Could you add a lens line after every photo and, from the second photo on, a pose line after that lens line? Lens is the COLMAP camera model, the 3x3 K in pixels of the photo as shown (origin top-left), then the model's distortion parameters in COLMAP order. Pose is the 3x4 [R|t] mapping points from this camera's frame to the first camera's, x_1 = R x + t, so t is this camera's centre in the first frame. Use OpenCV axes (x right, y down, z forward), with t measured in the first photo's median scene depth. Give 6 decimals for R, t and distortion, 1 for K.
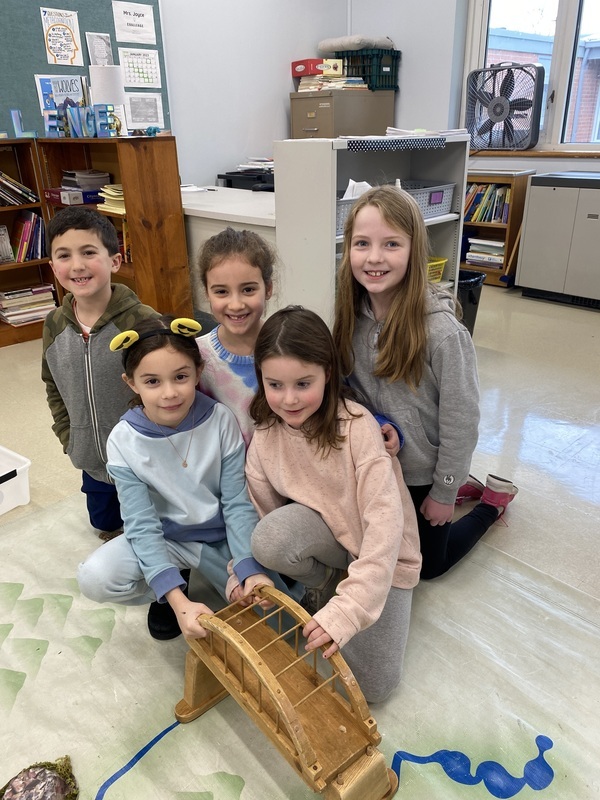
lens RADIAL K [[602.8, 0, 298.3], [0, 602.8, 397.9], [0, 0, 1]] dist [-0.016598, -0.004241]
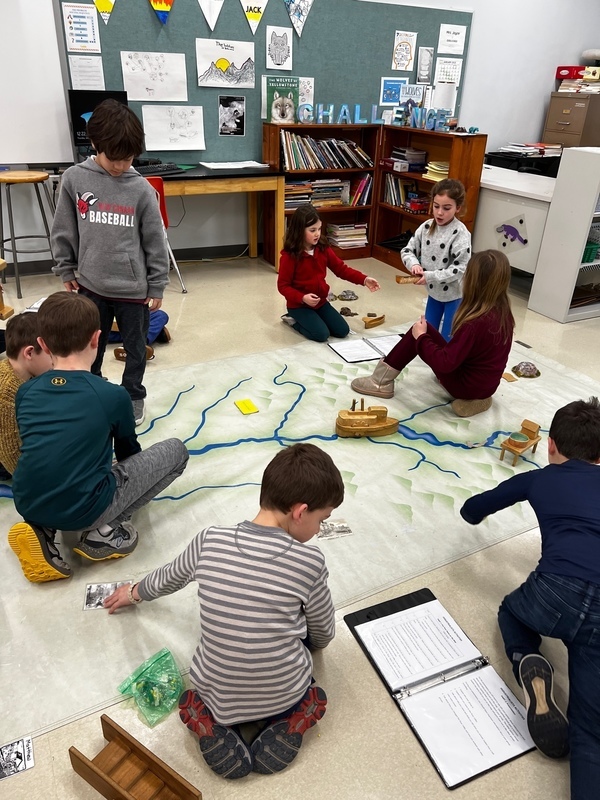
lens RADIAL K [[601.6, 0, 303.6], [0, 601.6, 404.1], [0, 0, 1]] dist [-0.000467, -0.009865]
pose [[0.958166, 0.176991, -0.224927, -0.147108], [-0.160198, 0.982883, 0.090982, 0.137845], [0.237180, -0.051143, 0.970118, -0.496418]]
